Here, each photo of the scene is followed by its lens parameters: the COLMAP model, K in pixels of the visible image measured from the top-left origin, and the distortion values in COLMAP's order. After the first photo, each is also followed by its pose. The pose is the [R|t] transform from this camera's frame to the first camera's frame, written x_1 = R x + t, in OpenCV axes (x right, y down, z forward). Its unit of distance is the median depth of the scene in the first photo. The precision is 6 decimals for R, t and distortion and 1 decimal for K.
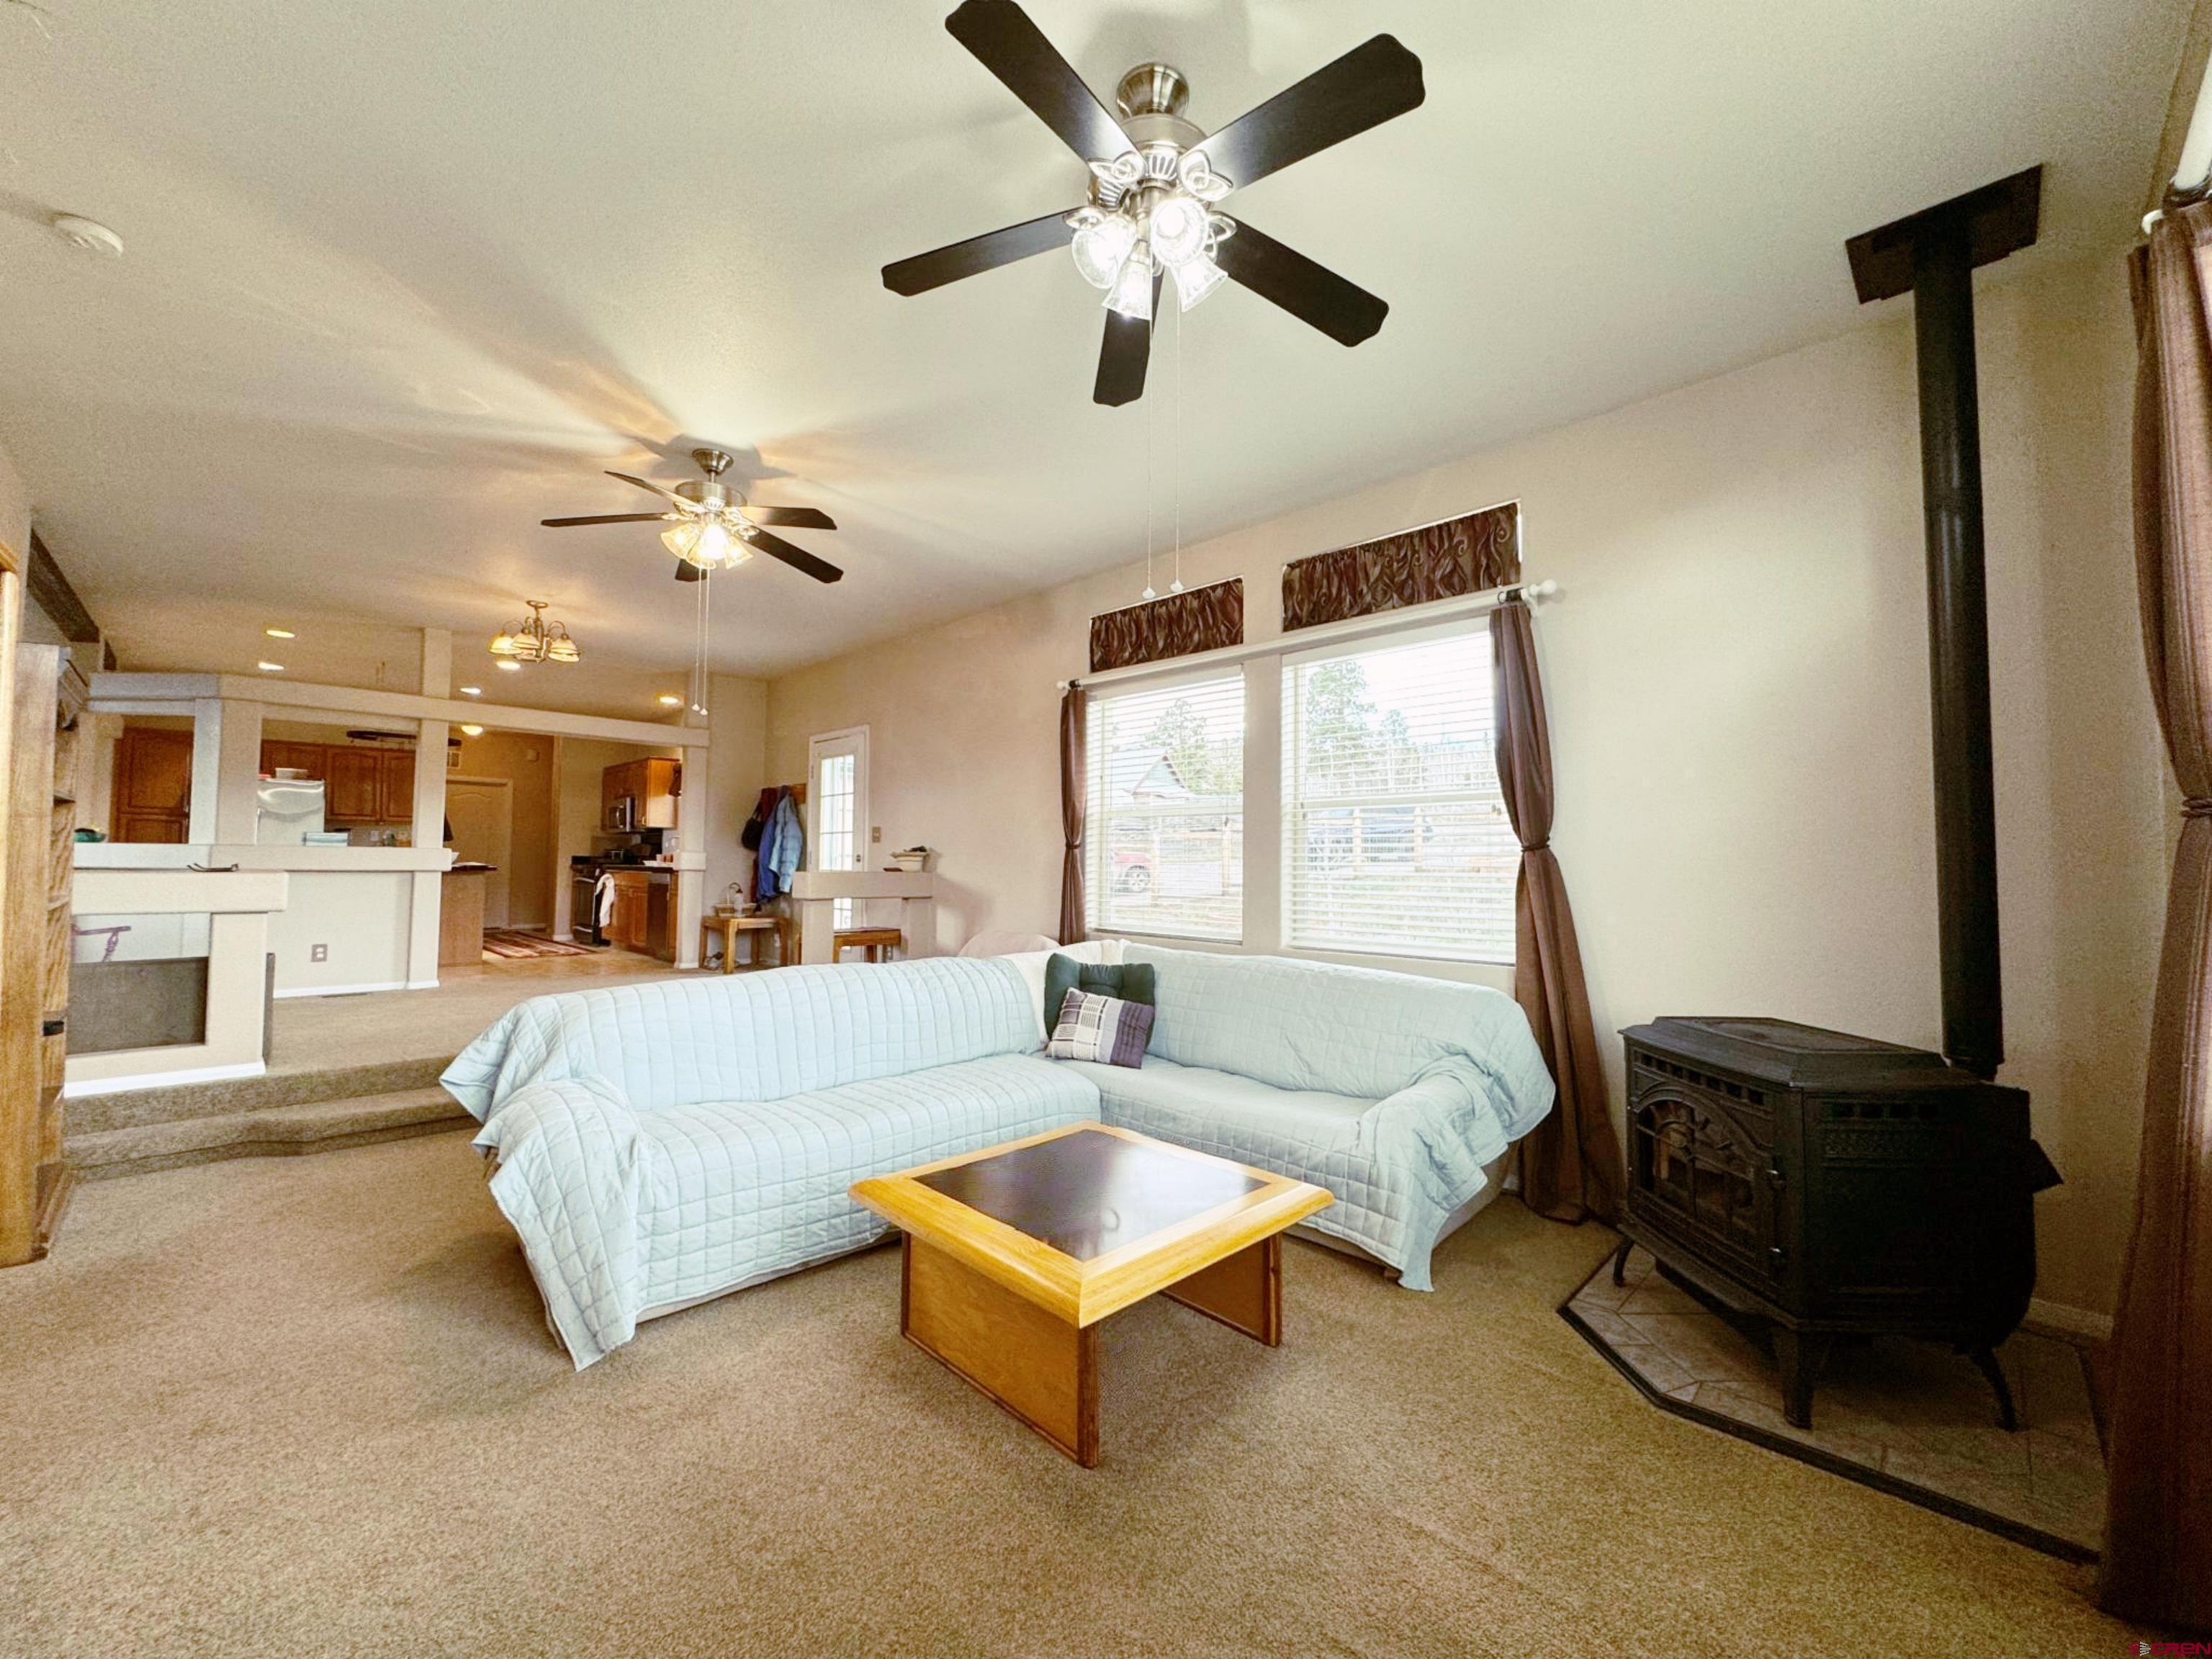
lens RADIAL K [[883.4, 0, 1107.4], [0, 883.4, 823.7], [0, 0, 1]] dist [-0.001023, -0.000352]
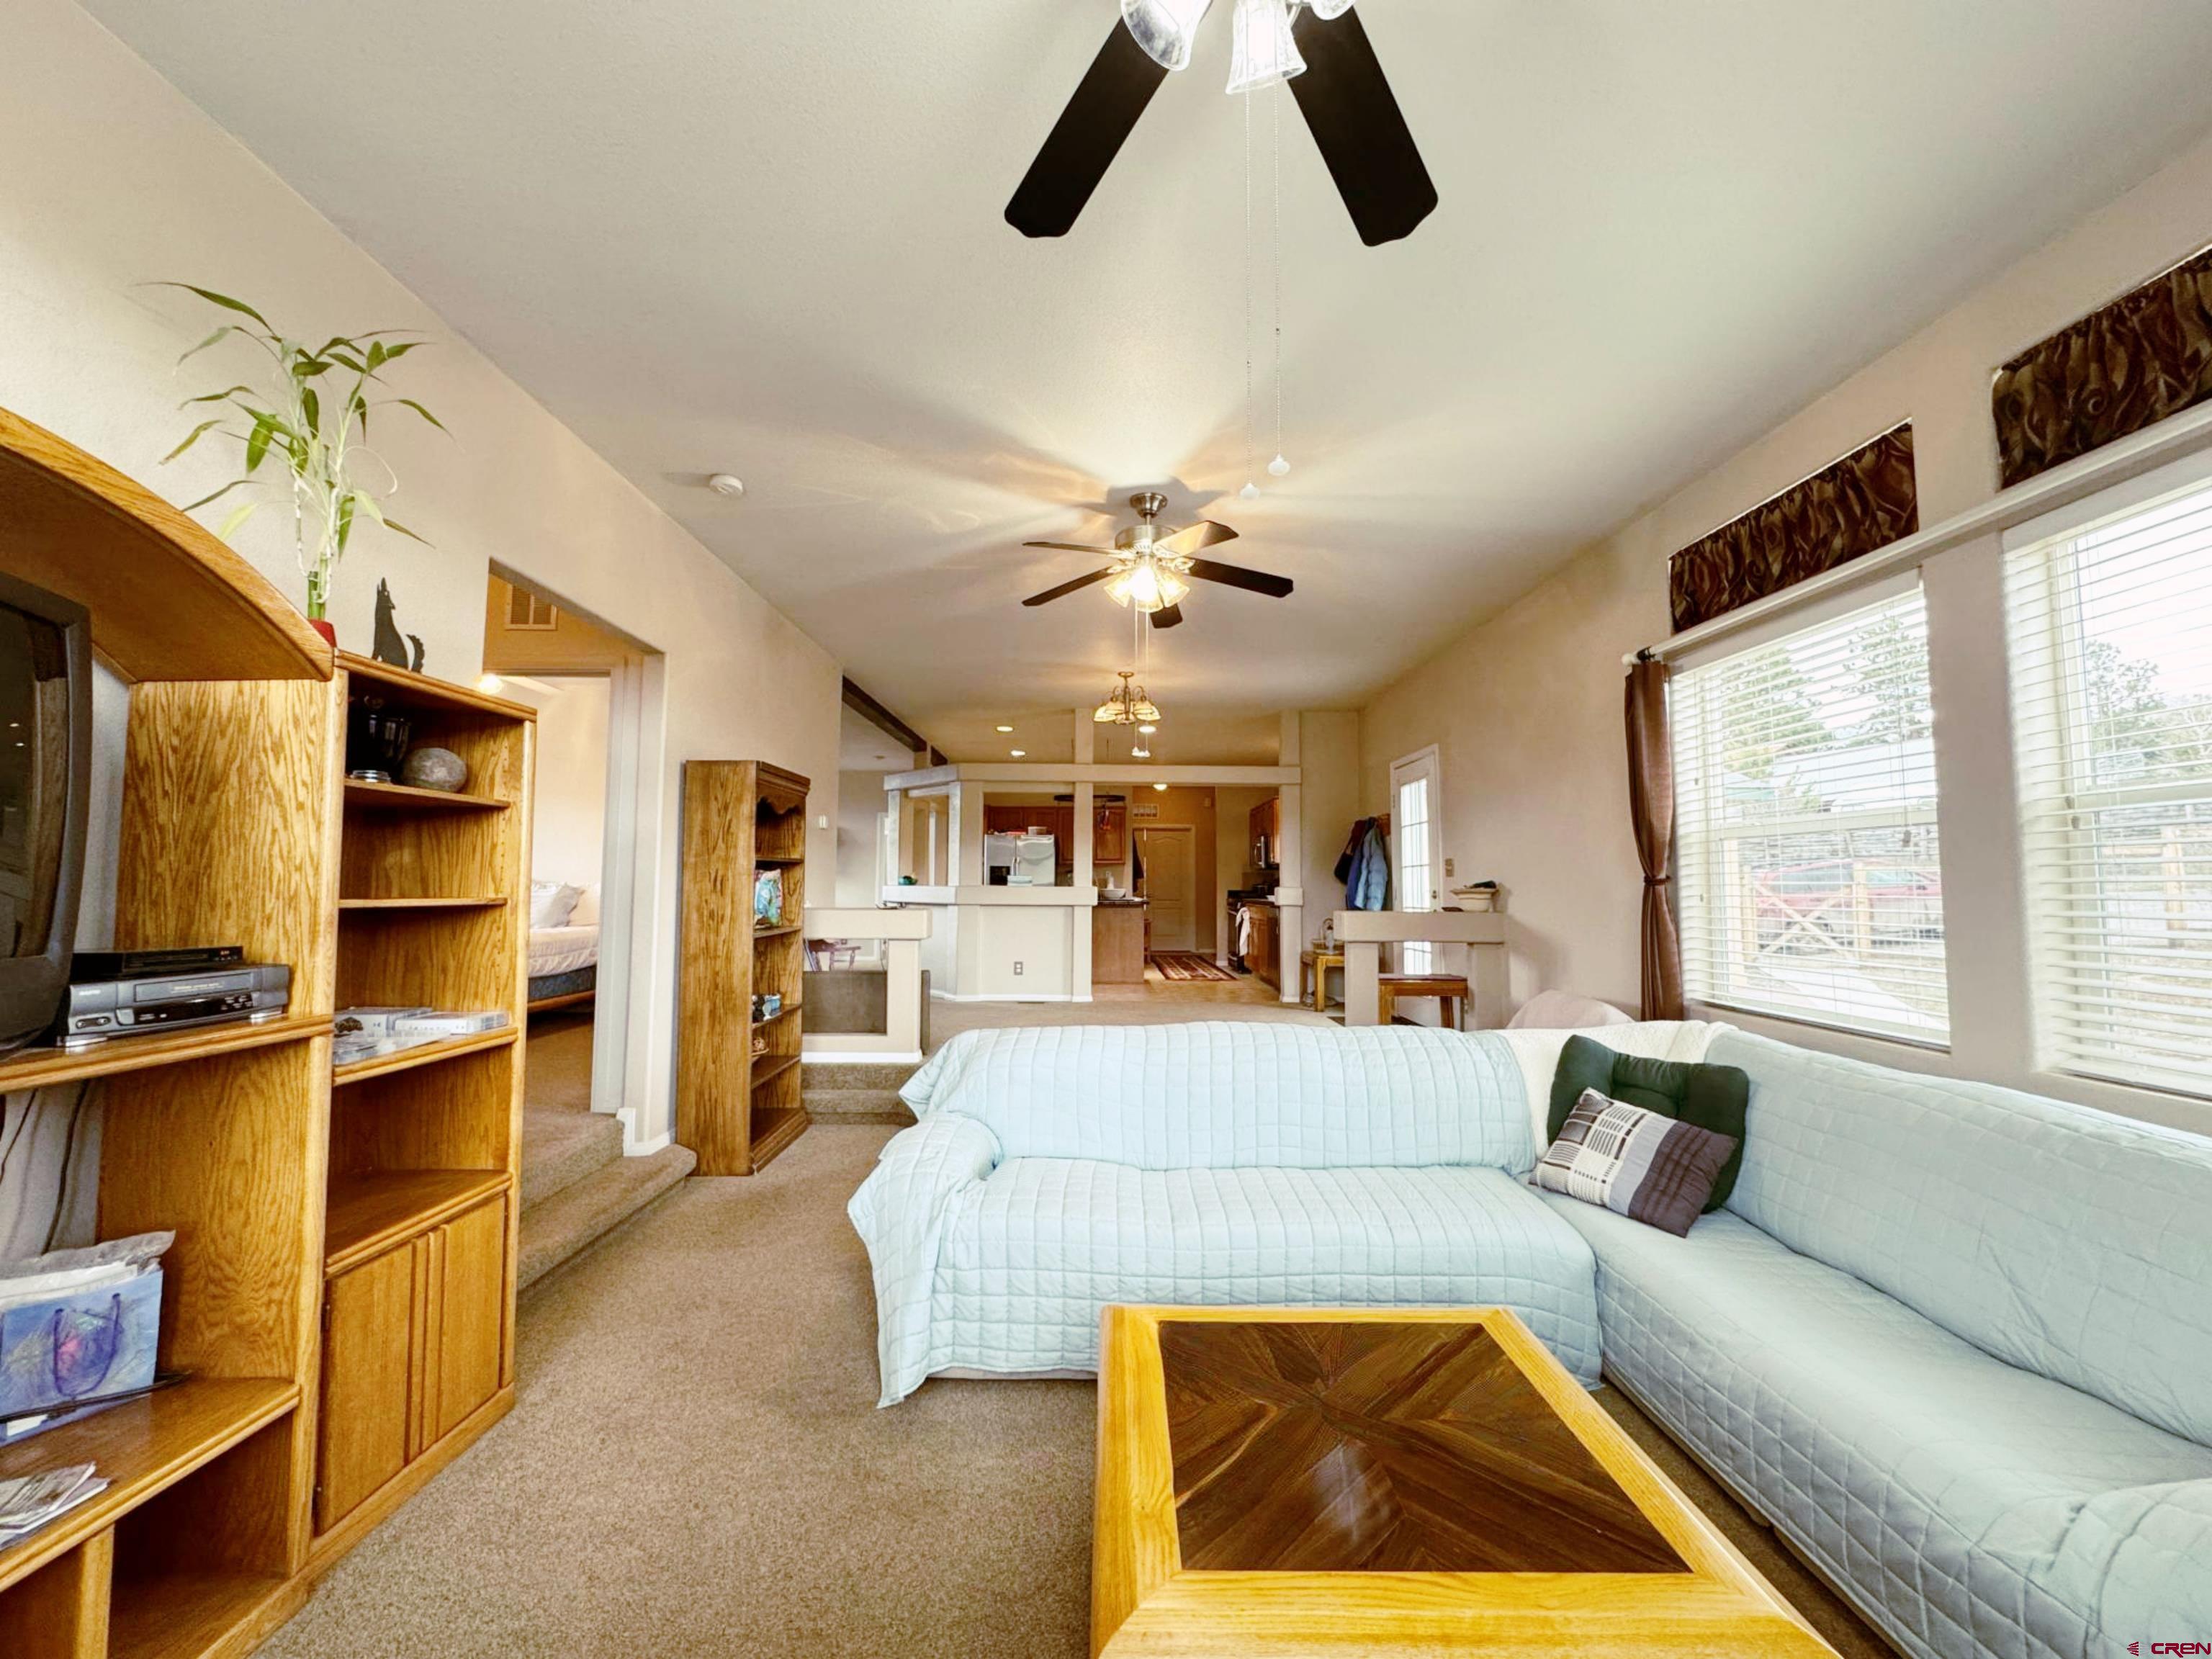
lens RADIAL K [[883.4, 0, 1109.0], [0, 883.4, 826.4], [0, 0, 1]] dist [-0.001023, -0.000352]
pose [[0.712562, -0.054134, -0.699517, 0.172848], [0.033774, 0.998510, -0.042868, -0.003412], [0.700795, 0.006921, 0.713329, 0.218031]]
